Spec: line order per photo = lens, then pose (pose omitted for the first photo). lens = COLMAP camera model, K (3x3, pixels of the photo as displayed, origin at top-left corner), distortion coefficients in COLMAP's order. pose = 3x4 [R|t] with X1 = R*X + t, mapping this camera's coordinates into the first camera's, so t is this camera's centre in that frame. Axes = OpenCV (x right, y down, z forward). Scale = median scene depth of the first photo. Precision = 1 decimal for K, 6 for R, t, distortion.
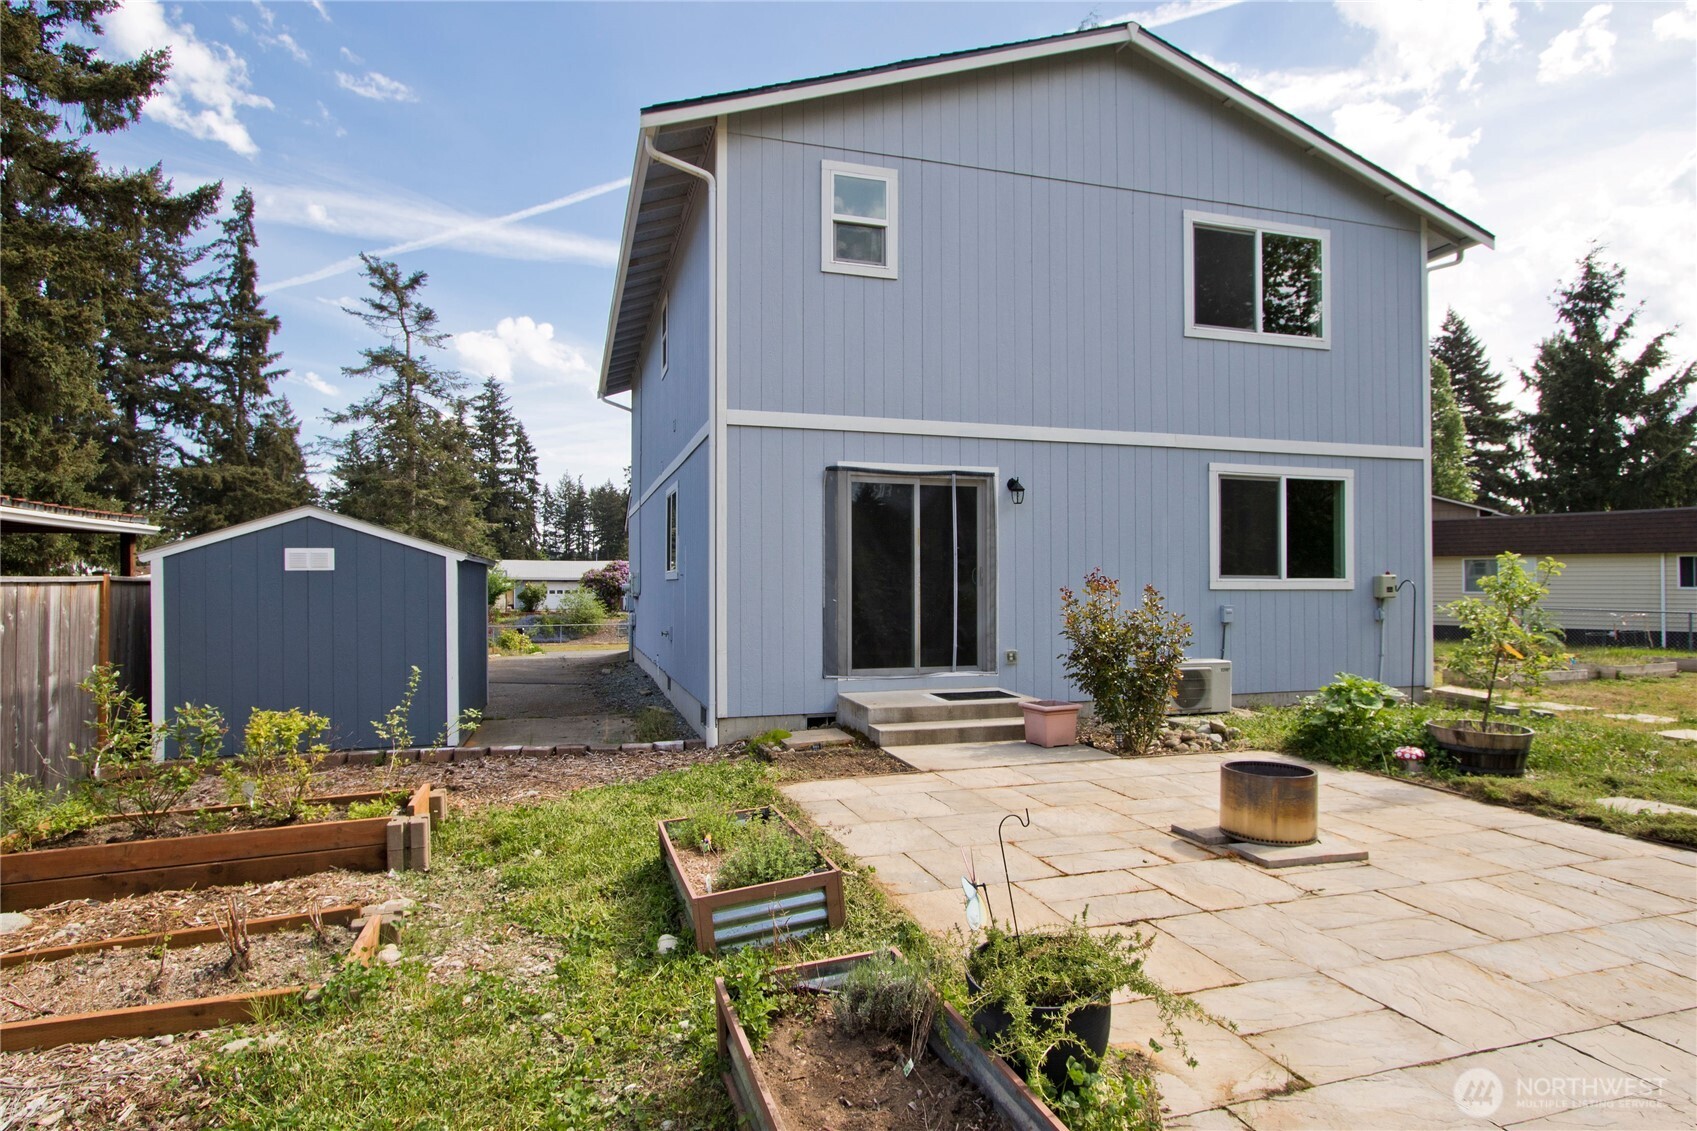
lens RADIAL K [[917.5, 0, 848.5], [0, 917.5, 565.5], [0, 0, 1]] dist [-0.001213, -0.000104]
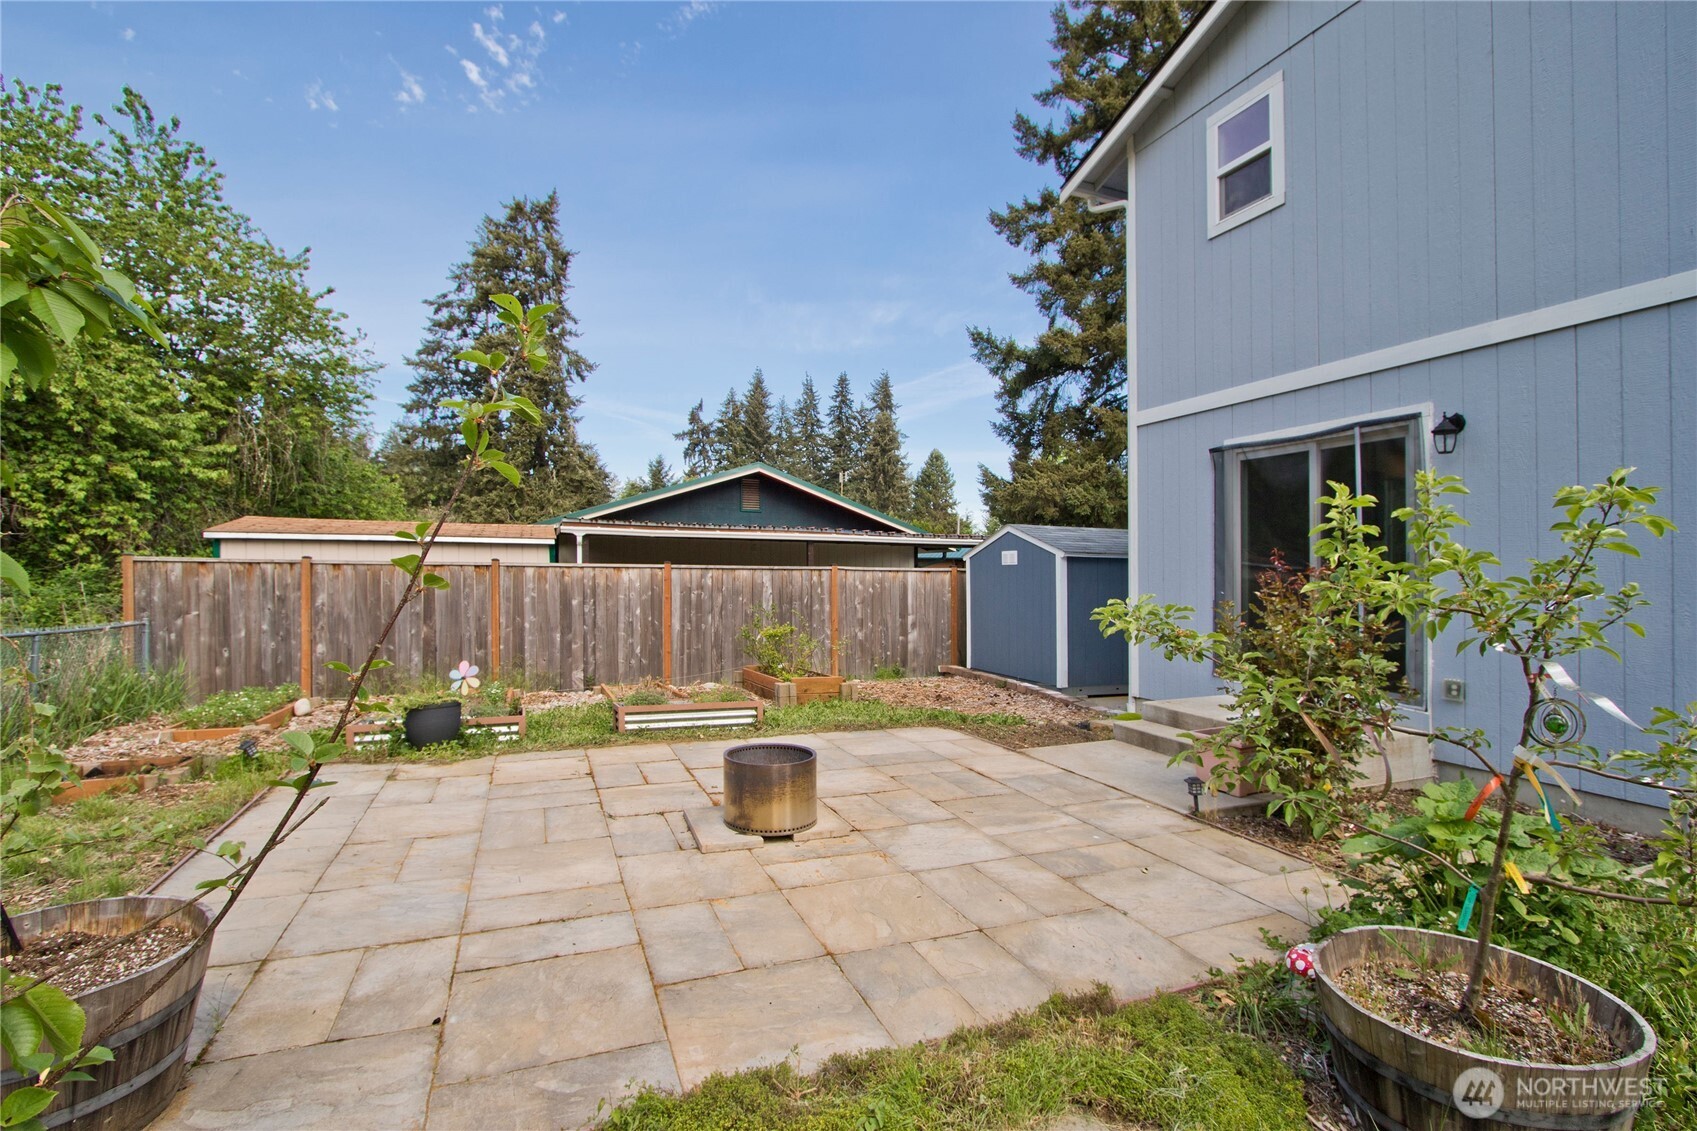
lens RADIAL K [[775.7, 0, 848.3], [0, 775.7, 580.3], [0, 0, 1]] dist [-0.014217, 0.000628]
pose [[0.083907, 0.012996, -0.996389, 0.707703], [0.002449, 0.999909, 0.013248, 0.013331], [0.996471, -0.003552, 0.083867, 0.557110]]
